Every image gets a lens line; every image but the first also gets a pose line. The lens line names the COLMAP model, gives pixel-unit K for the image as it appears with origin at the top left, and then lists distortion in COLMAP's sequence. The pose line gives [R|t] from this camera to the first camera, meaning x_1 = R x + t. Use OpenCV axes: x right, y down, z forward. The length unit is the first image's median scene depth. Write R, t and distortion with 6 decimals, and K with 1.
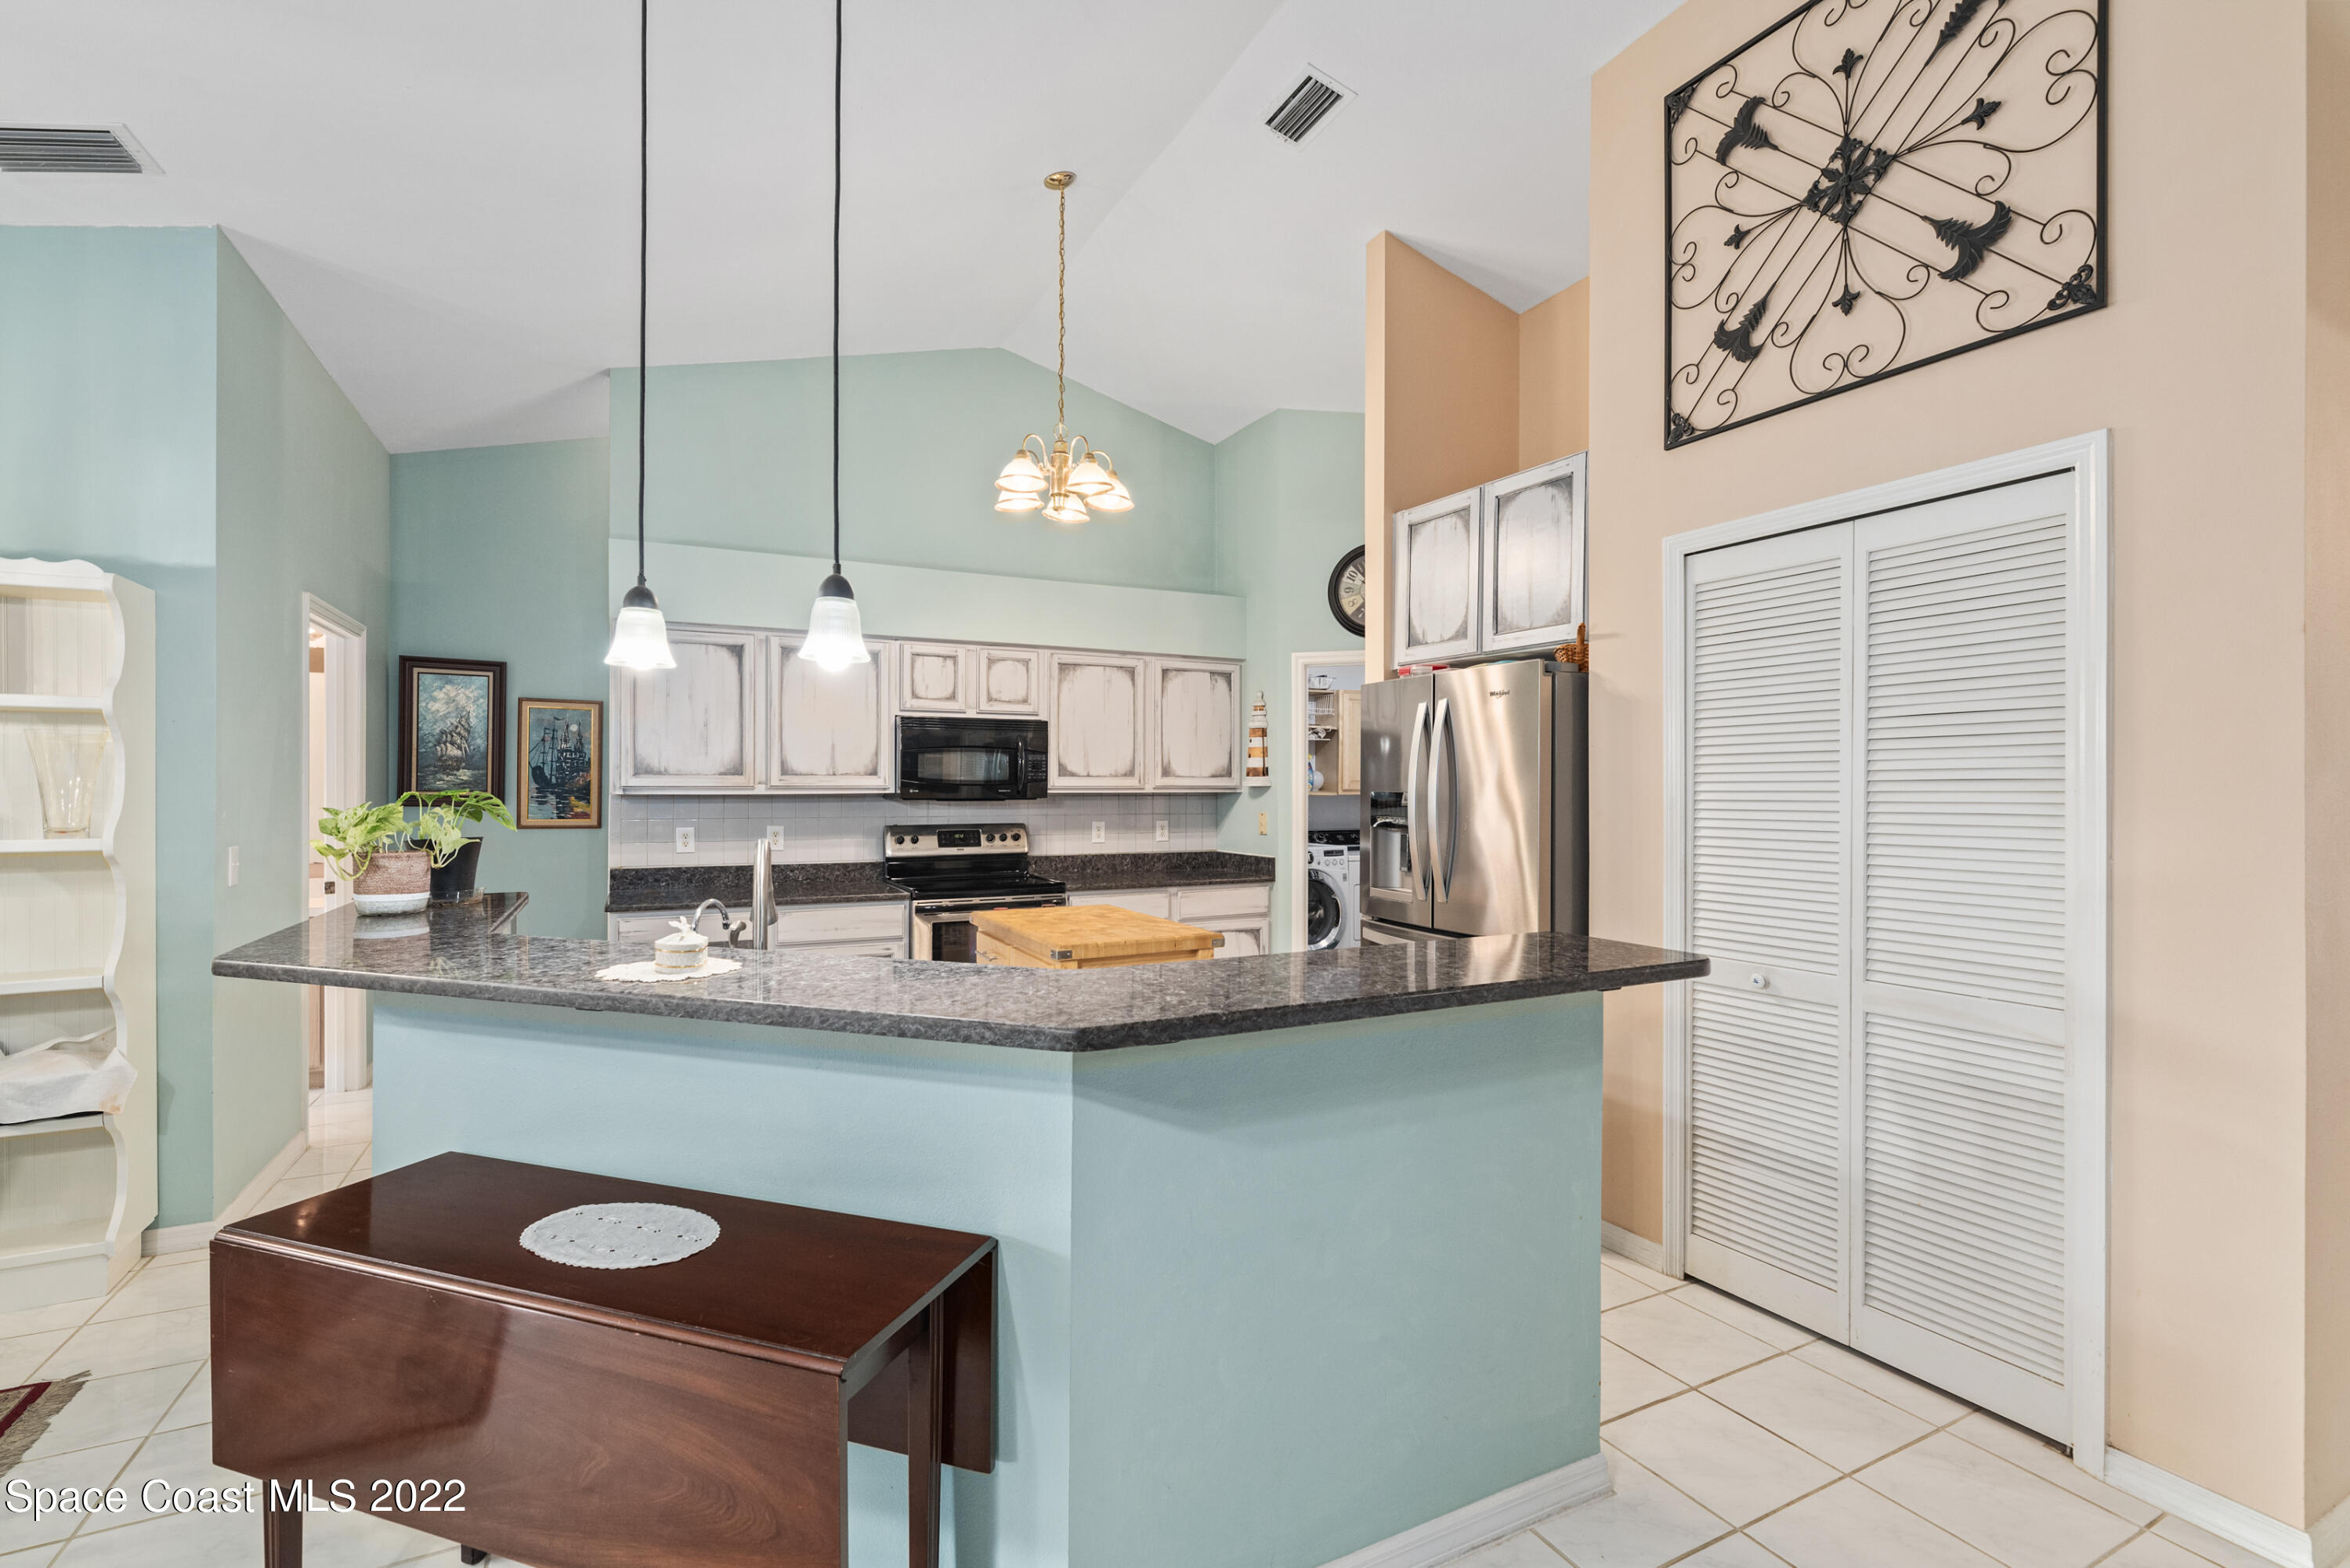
lens RADIAL K [[1061.6, 0, 1171.2], [0, 1061.6, 789.0], [0, 0, 1]] dist [0.001253, -0.000511]
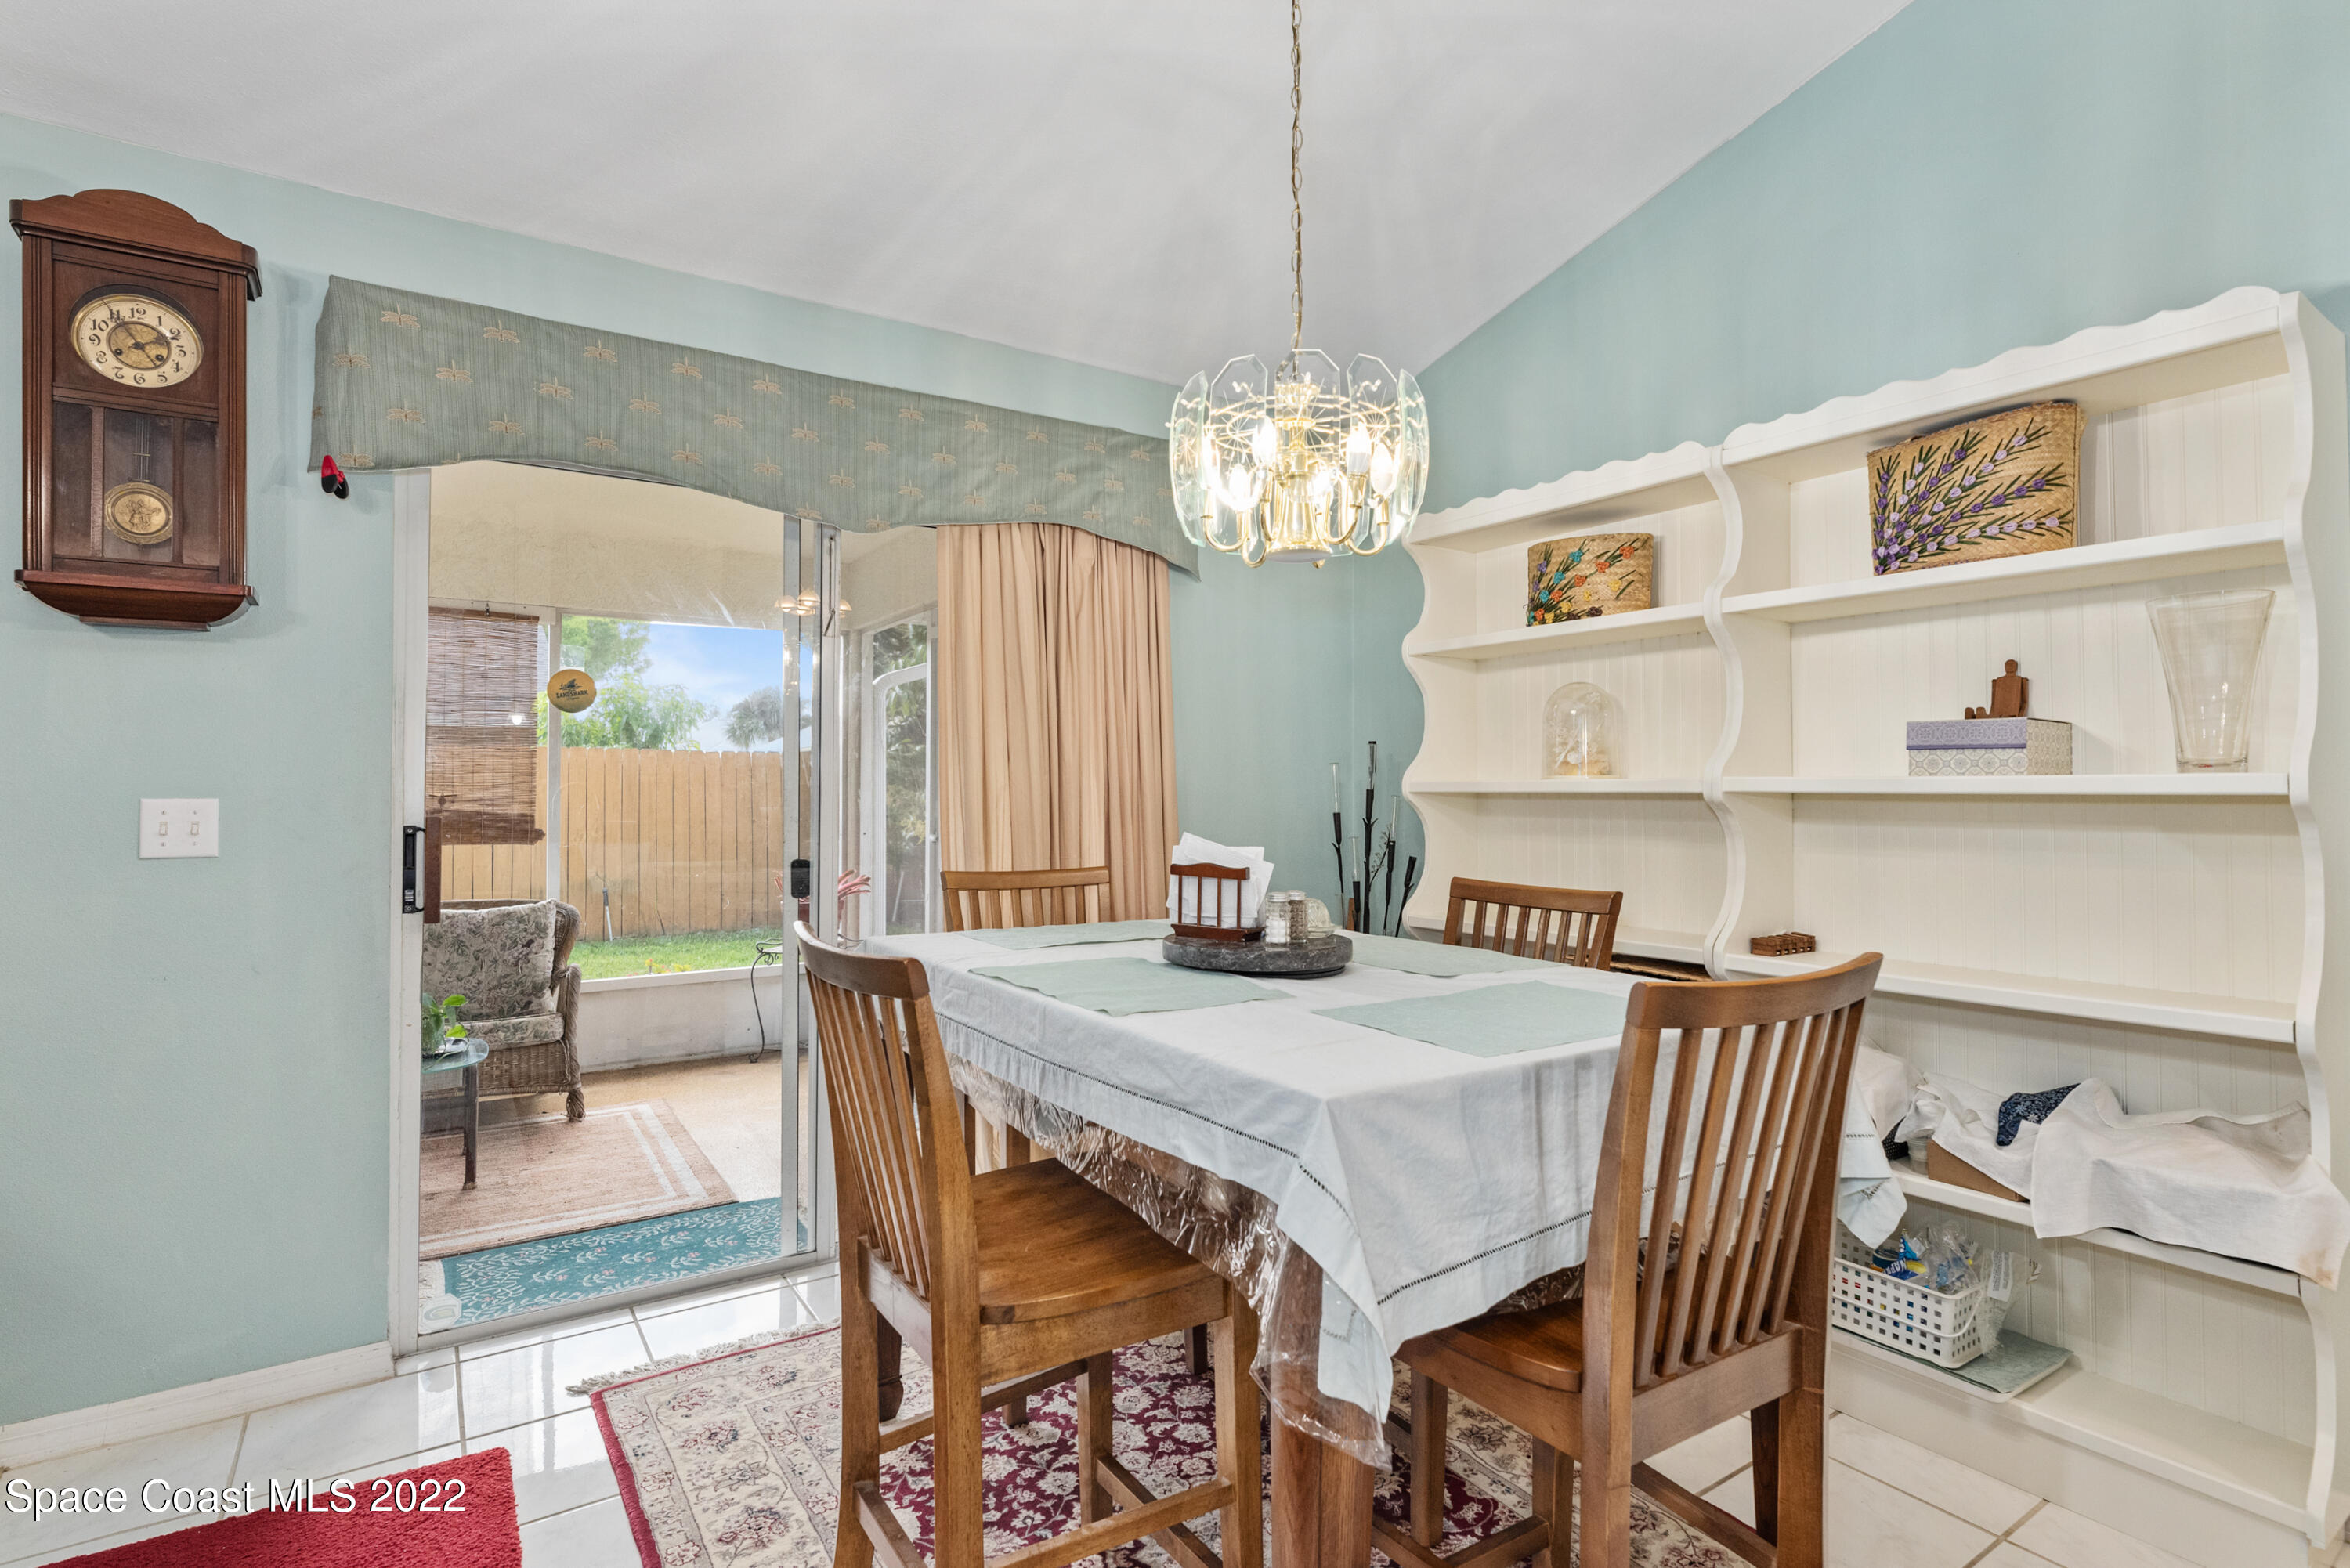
lens RADIAL K [[1130.8, 0, 1164.4], [0, 1130.8, 789.9], [0, 0, 1]] dist [0.001983, 0.000938]
pose [[0.108244, -0.001446, -0.994123, -0.478783], [0.004337, 0.999990, -0.000982, 0.053538], [0.994115, -0.004205, 0.108249, 0.351929]]
